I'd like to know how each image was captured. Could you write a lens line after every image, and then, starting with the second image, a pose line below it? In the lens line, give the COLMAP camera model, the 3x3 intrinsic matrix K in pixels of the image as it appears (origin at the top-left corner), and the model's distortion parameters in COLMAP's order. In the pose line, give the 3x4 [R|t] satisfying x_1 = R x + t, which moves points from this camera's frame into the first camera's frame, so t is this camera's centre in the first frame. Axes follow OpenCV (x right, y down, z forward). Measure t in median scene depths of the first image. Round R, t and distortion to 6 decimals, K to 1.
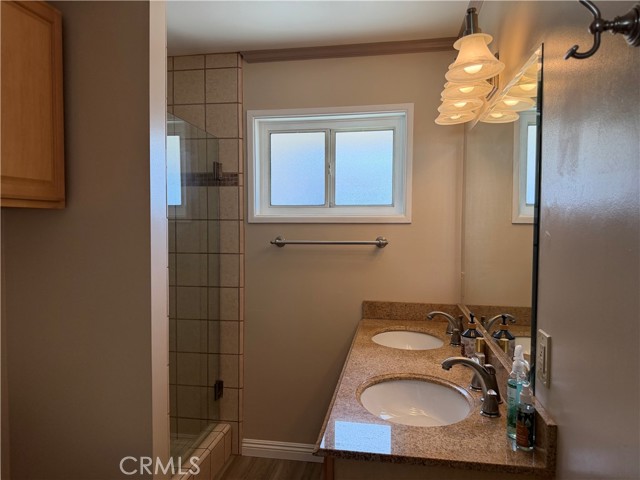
lens RADIAL K [[460.8, 0, 319.6], [0, 460.8, 240.1], [0, 0, 1]] dist [0.038022, -0.019673]
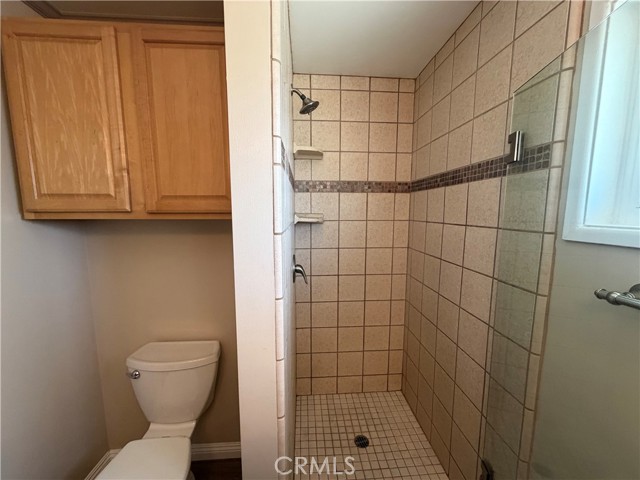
lens RADIAL K [[256.3, 0, 321.0], [0, 256.3, 241.2], [0, 0, 1]] dist [0.000668, 0.000086]
pose [[0.228139, 0.112236, -0.967138, 0.056440], [-0.033830, 0.993648, 0.107332, -0.056786], [0.973041, 0.008231, 0.230486, 0.679203]]
